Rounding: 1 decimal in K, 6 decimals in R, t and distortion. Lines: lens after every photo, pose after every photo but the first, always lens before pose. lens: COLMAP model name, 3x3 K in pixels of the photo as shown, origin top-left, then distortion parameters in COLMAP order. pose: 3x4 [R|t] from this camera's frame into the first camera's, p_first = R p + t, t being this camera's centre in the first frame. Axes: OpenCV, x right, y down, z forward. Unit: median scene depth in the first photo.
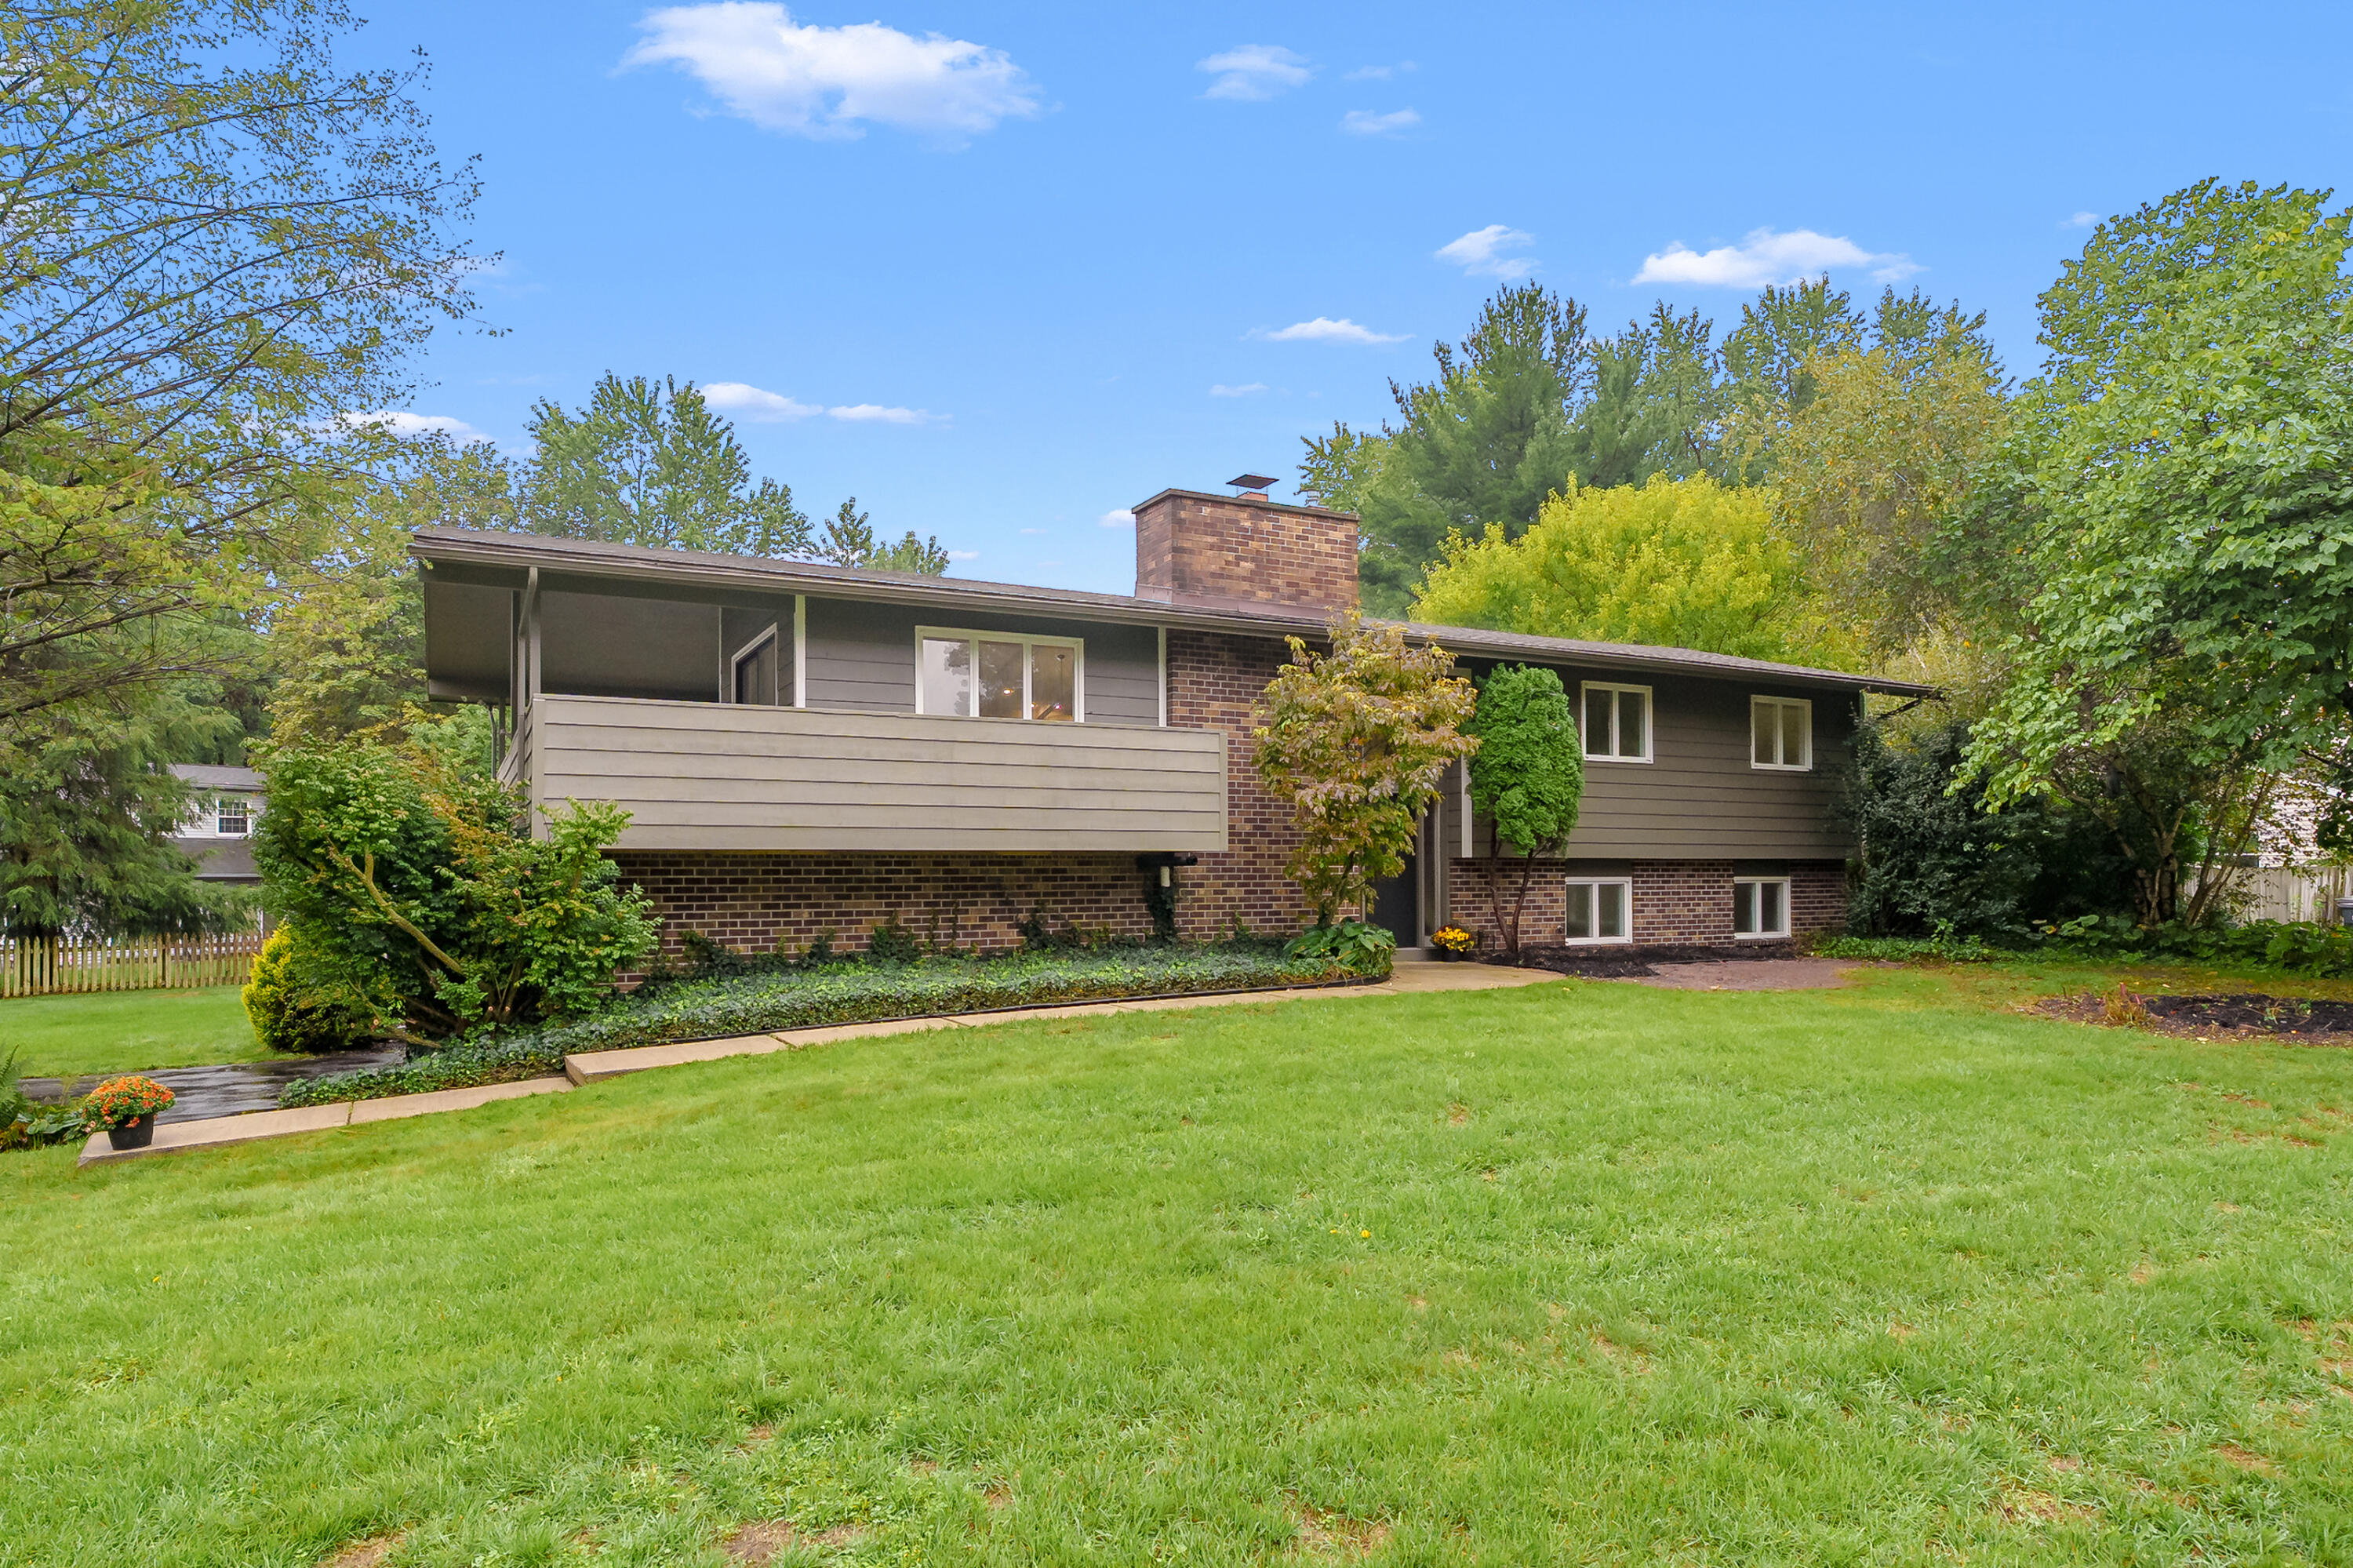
lens RADIAL K [[1325.2, 0, 1143.0], [0, 1325.2, 837.7], [0, 0, 1]] dist [-0.000714, -0.063430]
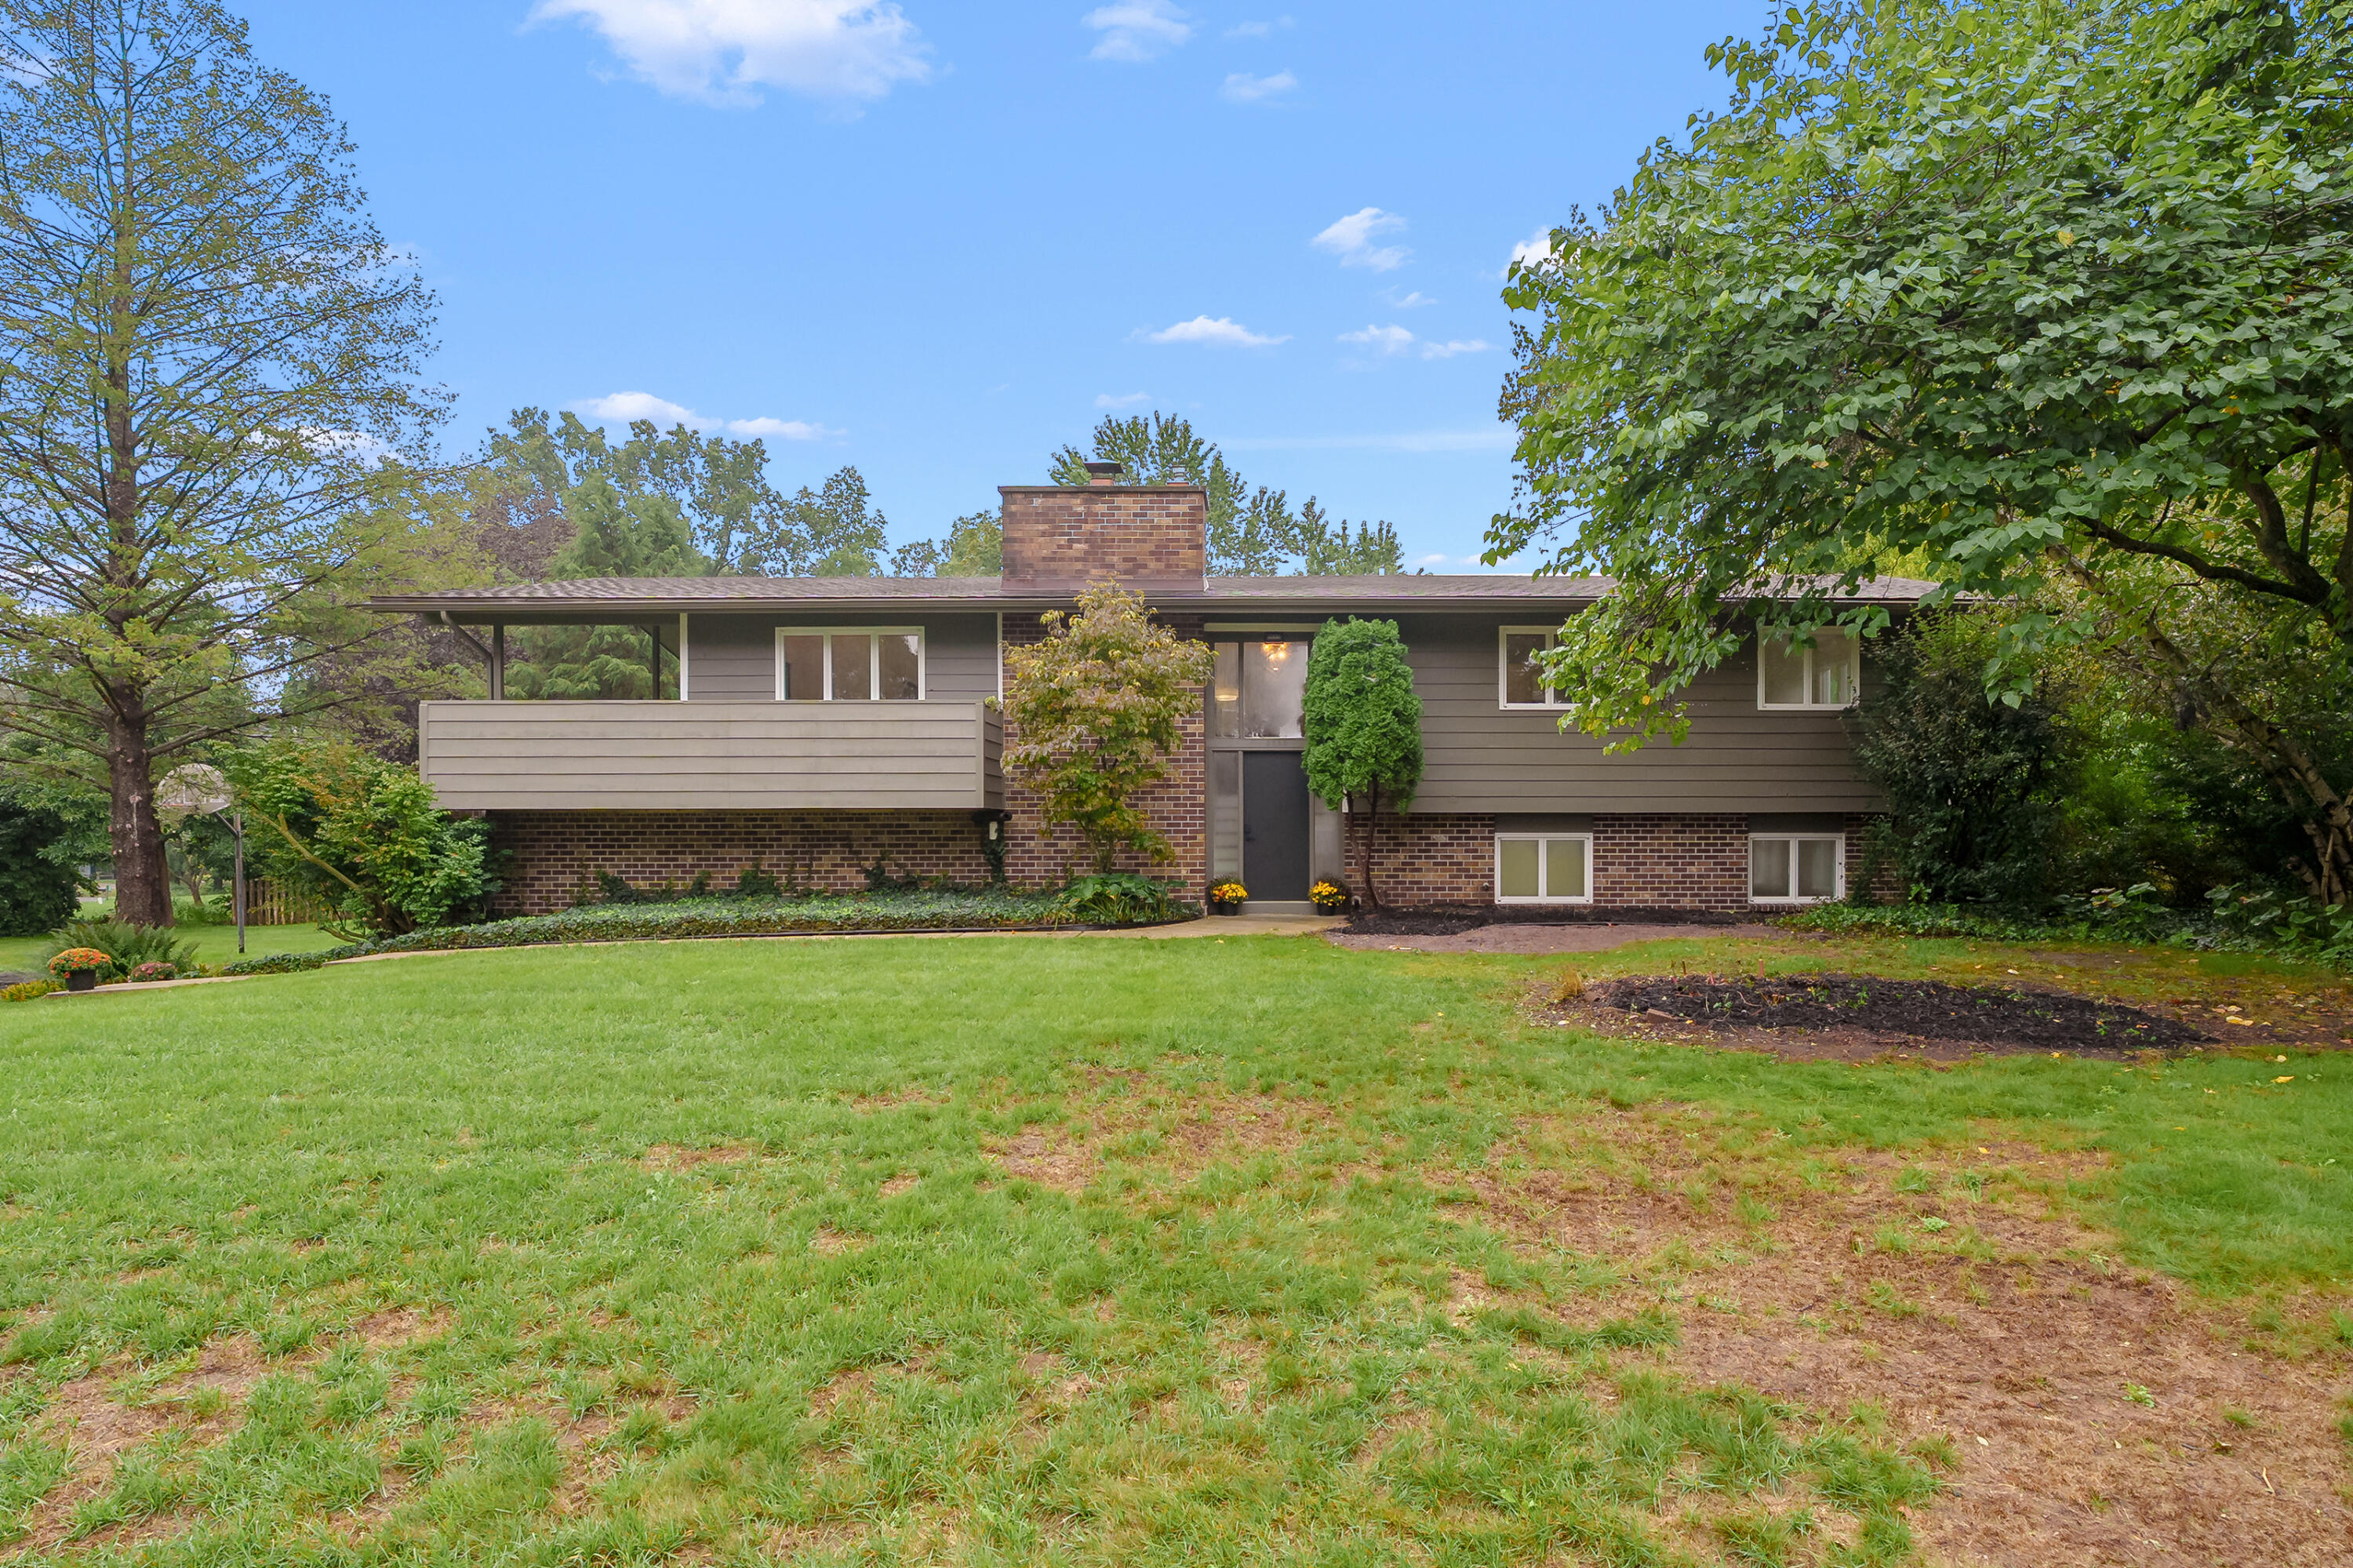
lens RADIAL K [[1193.1, 0, 1179.6], [0, 1193.1, 827.4], [0, 0, 1]] dist [0.001003, 0.000289]
pose [[0.895018, 0.000185, -0.446030, 0.598242], [0.010713, 0.999703, 0.021911, 0.005589], [0.445901, -0.024389, 0.894750, 0.150142]]
